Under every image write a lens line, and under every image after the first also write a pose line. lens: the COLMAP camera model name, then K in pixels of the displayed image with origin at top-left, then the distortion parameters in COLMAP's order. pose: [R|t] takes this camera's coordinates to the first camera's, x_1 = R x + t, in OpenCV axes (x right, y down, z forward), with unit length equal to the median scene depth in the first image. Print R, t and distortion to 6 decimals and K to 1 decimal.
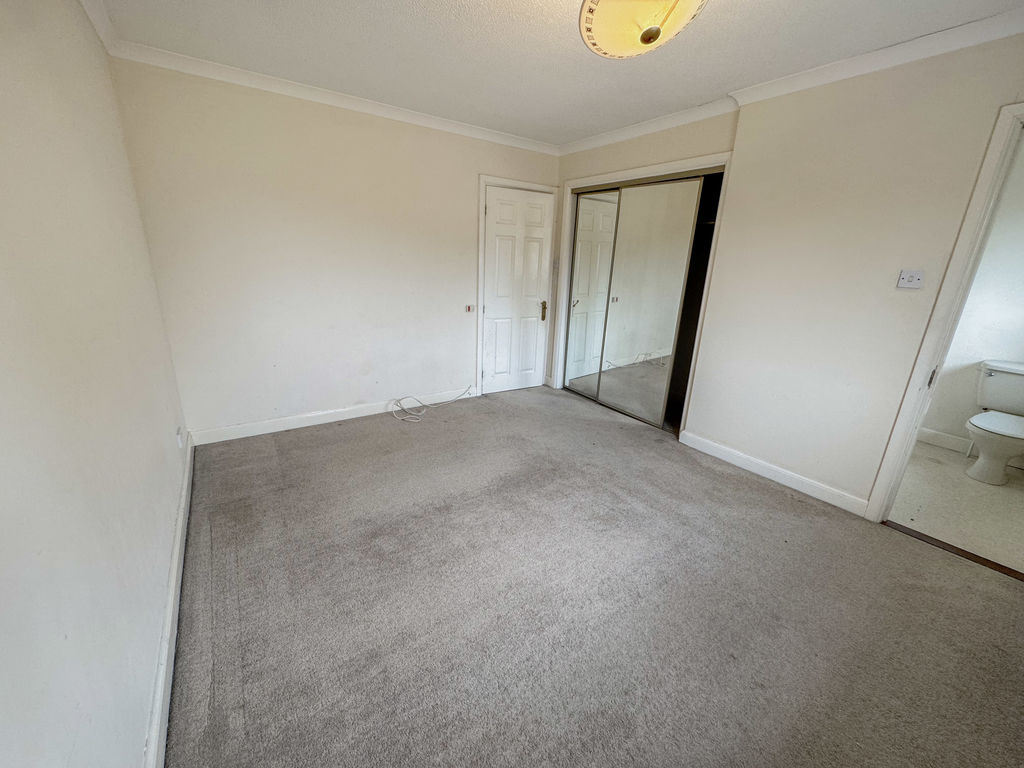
lens RADIAL K [[409.0, 0, 506.3], [0, 409.0, 384.0], [0, 0, 1]] dist [-0.000973, -0.000439]
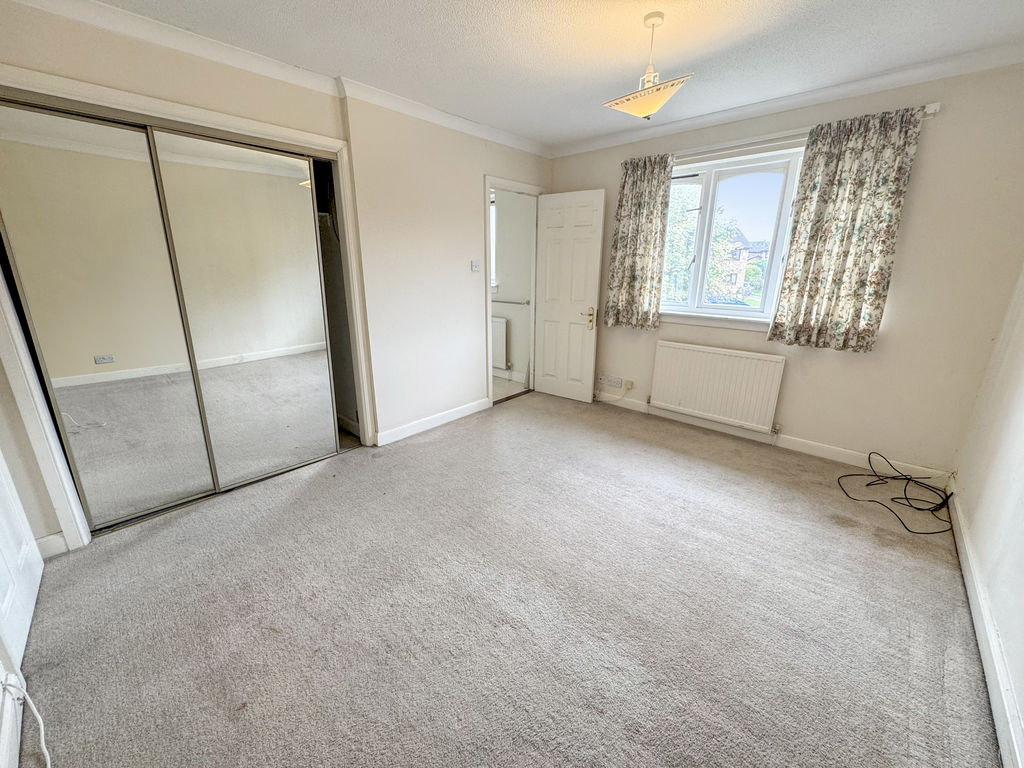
lens RADIAL K [[409.0, 0, 502.6], [0, 409.0, 384.5], [0, 0, 1]] dist [-0.000973, -0.000439]
pose [[-0.213541, -0.307536, 0.927266, -0.516616], [0.281073, 0.889686, 0.359801, -0.269347], [-0.935627, 0.337461, -0.103545, 0.836239]]
